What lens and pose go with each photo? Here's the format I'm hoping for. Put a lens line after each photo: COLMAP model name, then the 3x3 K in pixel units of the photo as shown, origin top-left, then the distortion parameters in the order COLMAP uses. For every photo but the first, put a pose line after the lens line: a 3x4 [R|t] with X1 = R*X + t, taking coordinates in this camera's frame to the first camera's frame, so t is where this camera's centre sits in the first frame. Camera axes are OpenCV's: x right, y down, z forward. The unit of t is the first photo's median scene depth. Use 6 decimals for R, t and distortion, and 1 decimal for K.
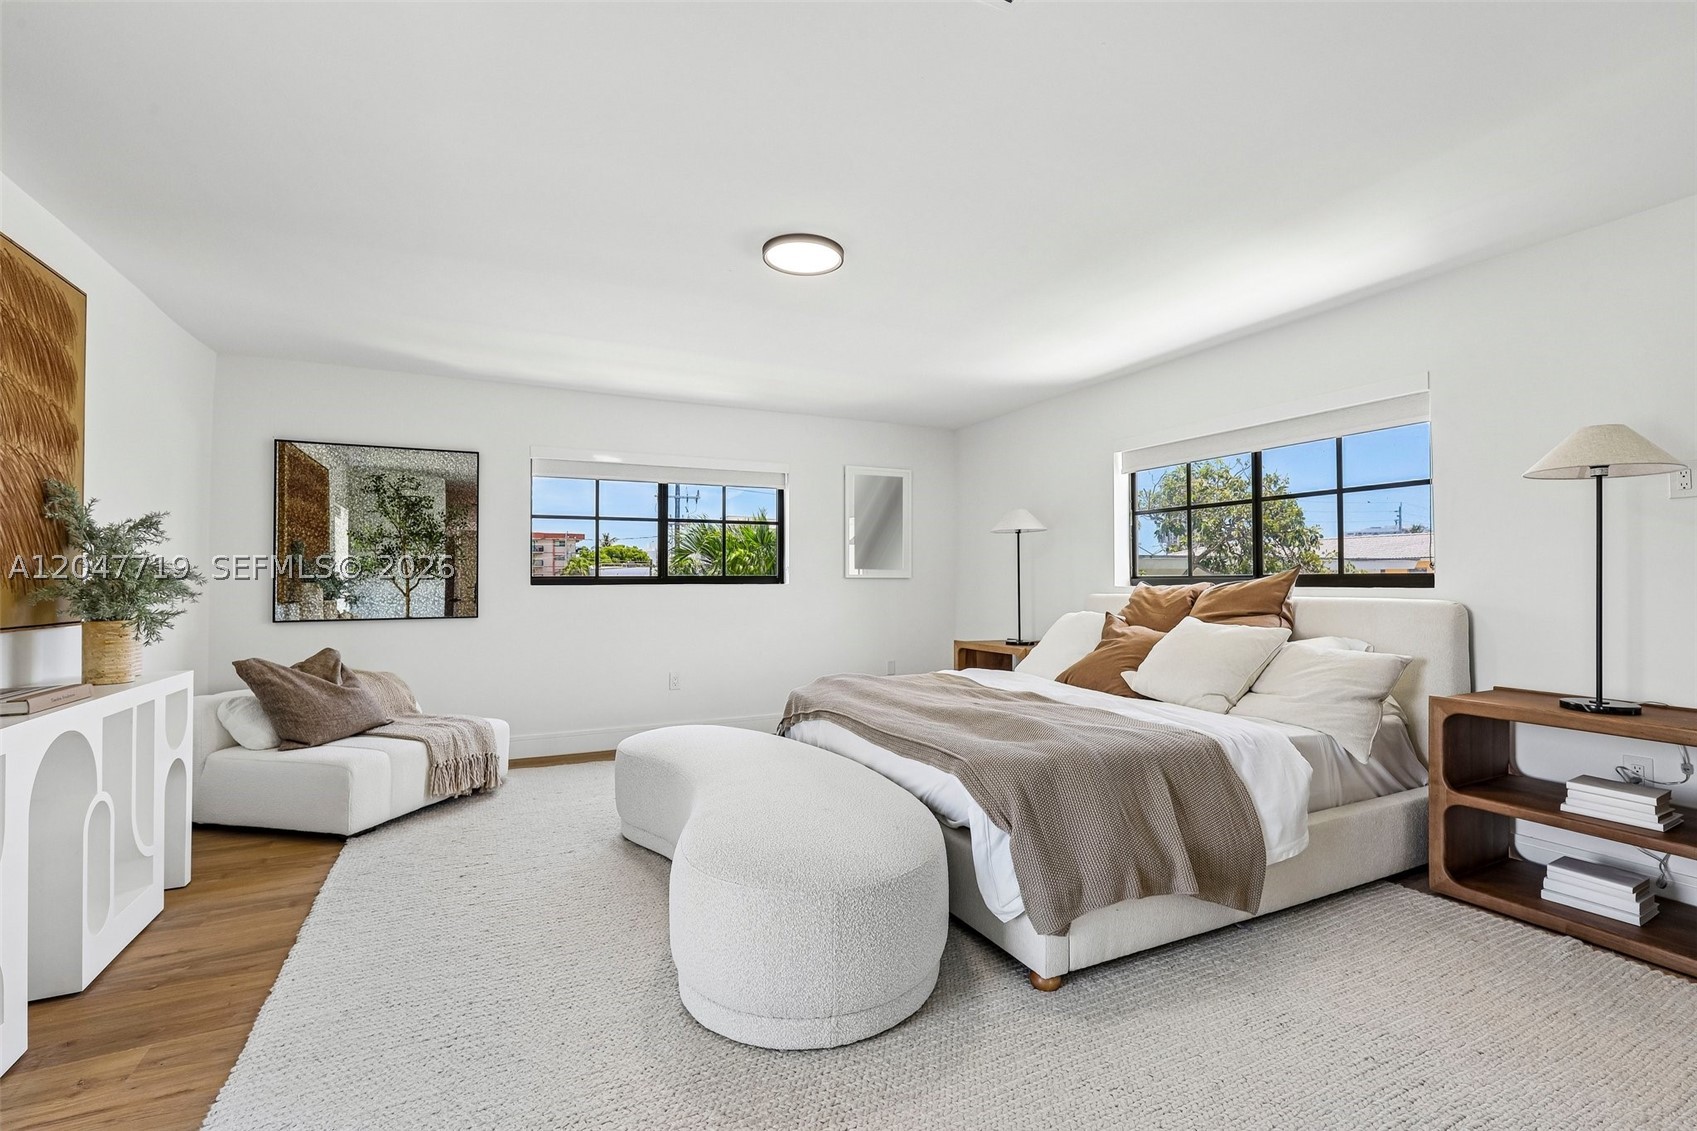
lens RADIAL K [[762.4, 0, 855.1], [0, 762.4, 572.4], [0, 0, 1]] dist [-0.011805, -0.000109]
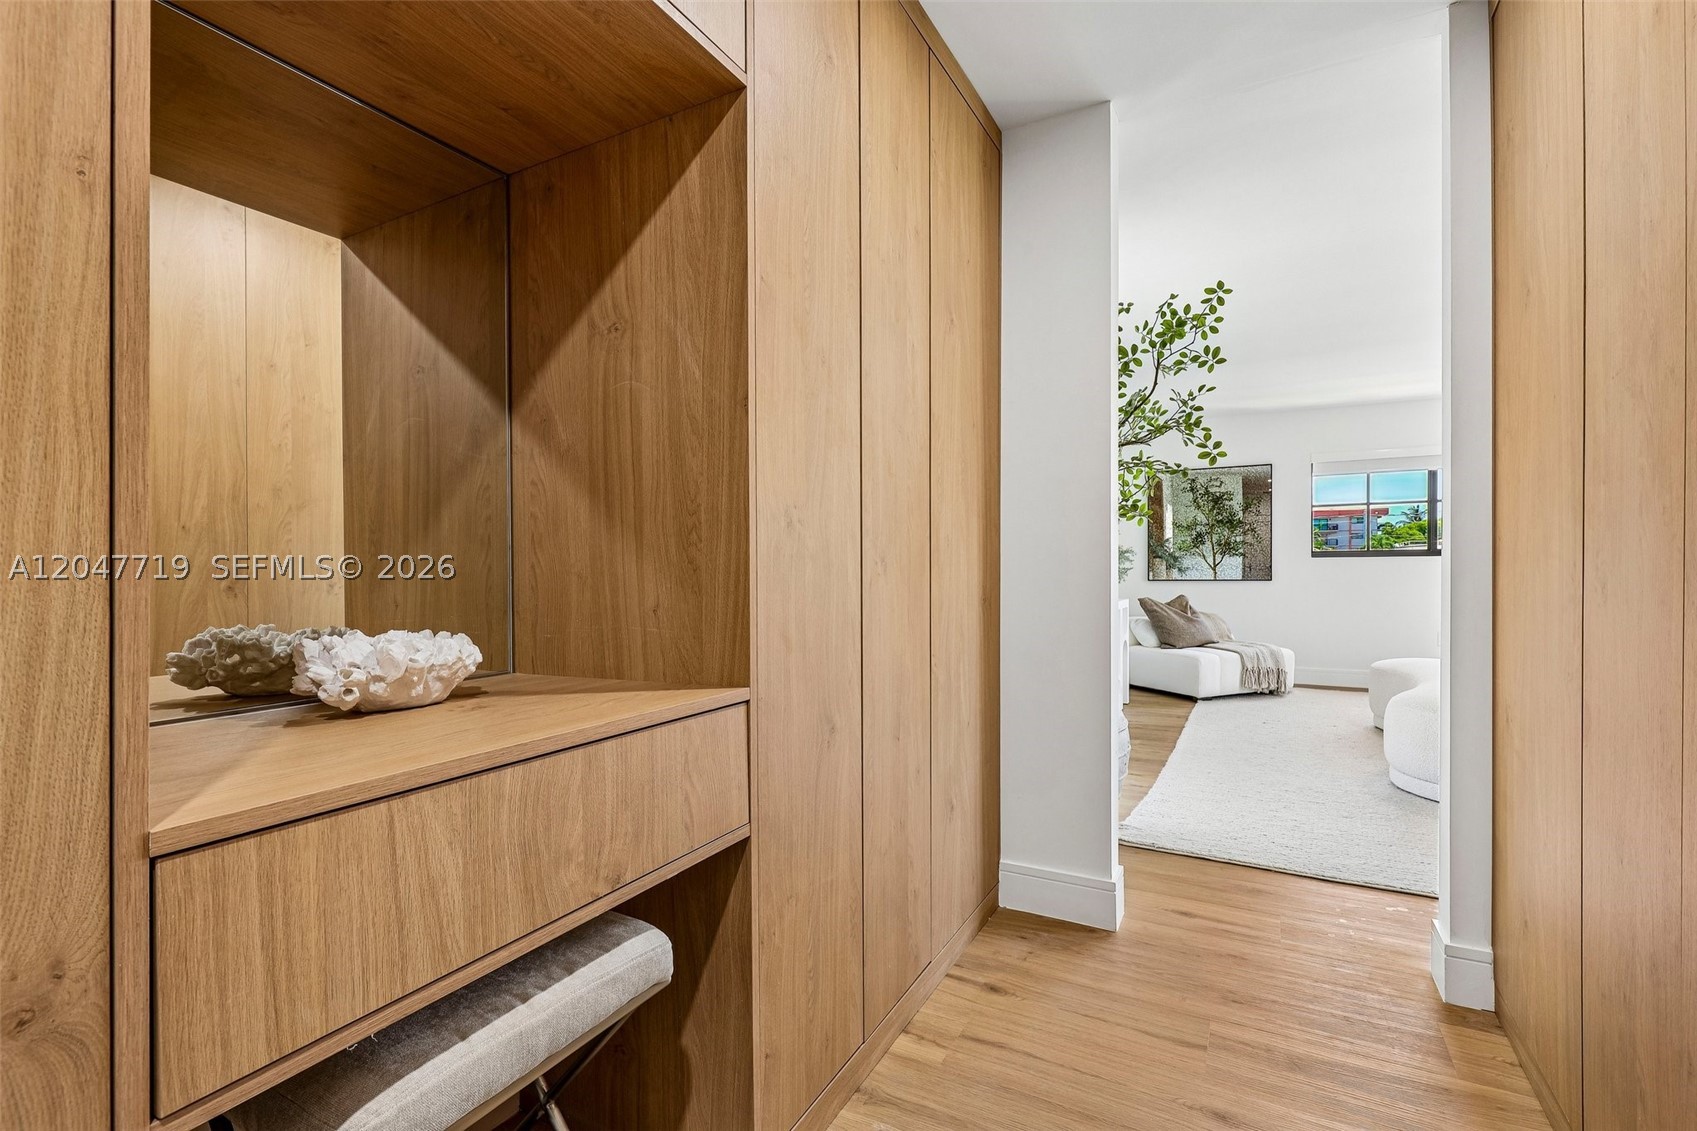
lens RADIAL K [[762.4, 0, 858.9], [0, 762.4, 569.1], [0, 0, 1]] dist [-0.011805, -0.000109]
pose [[0.579717, 0.004877, -0.814803, 0.236176], [0.011979, 0.999823, 0.014508, 0.008378], [0.814730, -0.018171, 0.579556, -0.499973]]
